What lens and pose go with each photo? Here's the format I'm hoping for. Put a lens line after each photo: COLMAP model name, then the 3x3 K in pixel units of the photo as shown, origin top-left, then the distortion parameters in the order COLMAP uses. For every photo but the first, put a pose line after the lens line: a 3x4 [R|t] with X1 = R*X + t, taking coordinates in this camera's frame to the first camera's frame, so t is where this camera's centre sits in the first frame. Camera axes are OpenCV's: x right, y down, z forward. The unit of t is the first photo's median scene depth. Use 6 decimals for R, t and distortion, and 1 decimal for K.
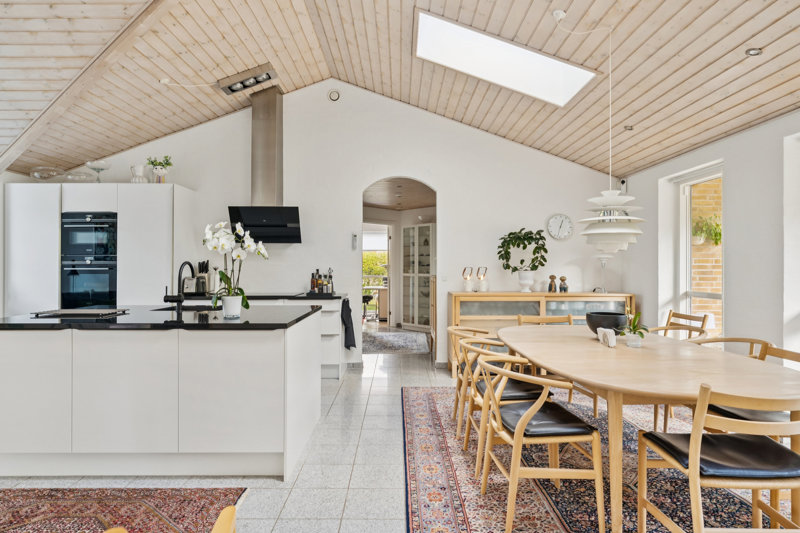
lens RADIAL K [[470.0, 0, 400.6], [0, 470.0, 264.8], [0, 0, 1]] dist [0.017424, 0.000053]
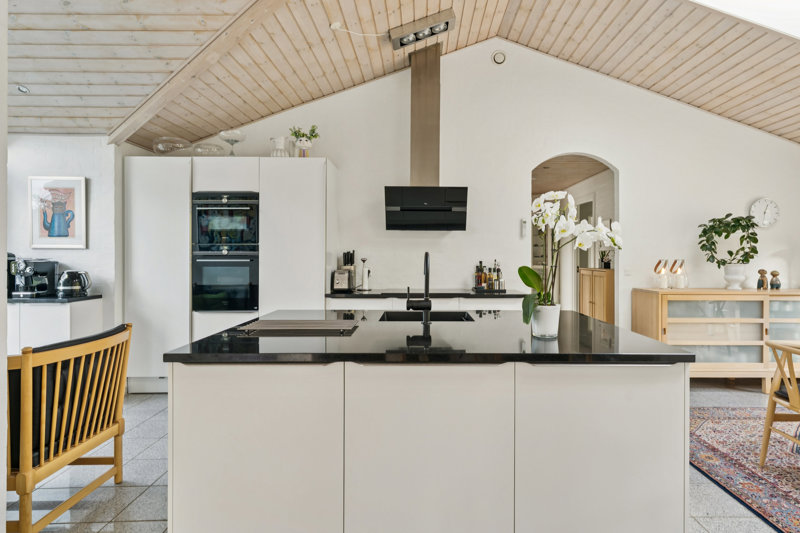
lens RADIAL K [[439.8, 0, 425.8], [0, 439.8, 256.2], [0, 0, 1]] dist [0.006801, 0.001548]
pose [[0.999965, 0.002991, 0.007814, -0.303747], [-0.002988, 0.999995, -0.000380, 0.000593], [-0.007815, 0.000356, 0.999969, 0.221726]]
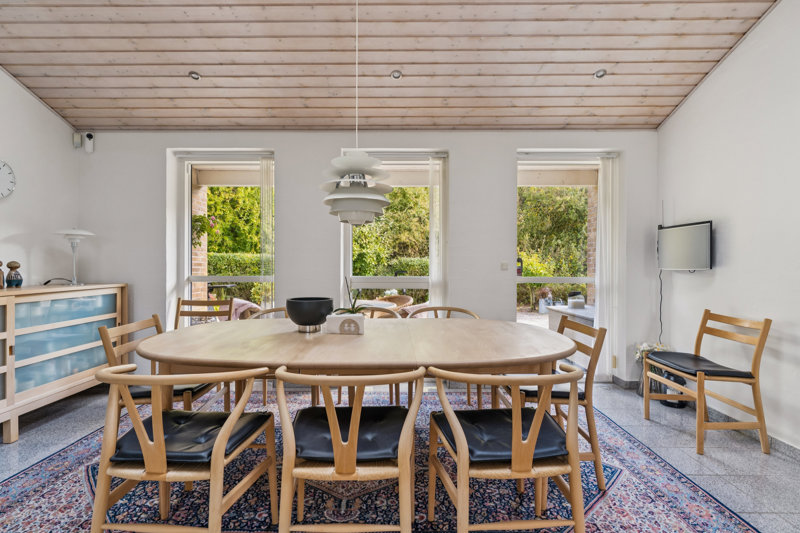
lens RADIAL K [[388.9, 0, 395.9], [0, 388.9, 263.9], [0, 0, 1]] dist [-0.001034, 0.001255]
pose [[0.012348, -0.002217, 0.999921, -0.151941], [-0.003387, 0.999992, 0.002259, 0.026384], [-0.999918, -0.003415, 0.012341, 0.533648]]
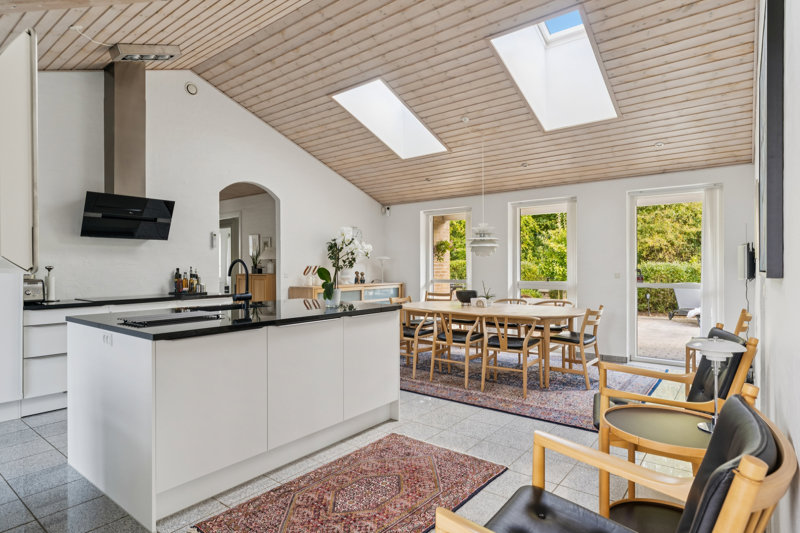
lens RADIAL K [[435.6, 0, 401.3], [0, 435.6, 263.7], [0, 0, 1]] dist [-0.000856, 0.000815]
pose [[0.615820, 0.000710, 0.787887, -0.632190], [0.004220, 0.999982, -0.004199, 0.005948], [-0.787876, 0.005911, 0.615806, 0.119980]]
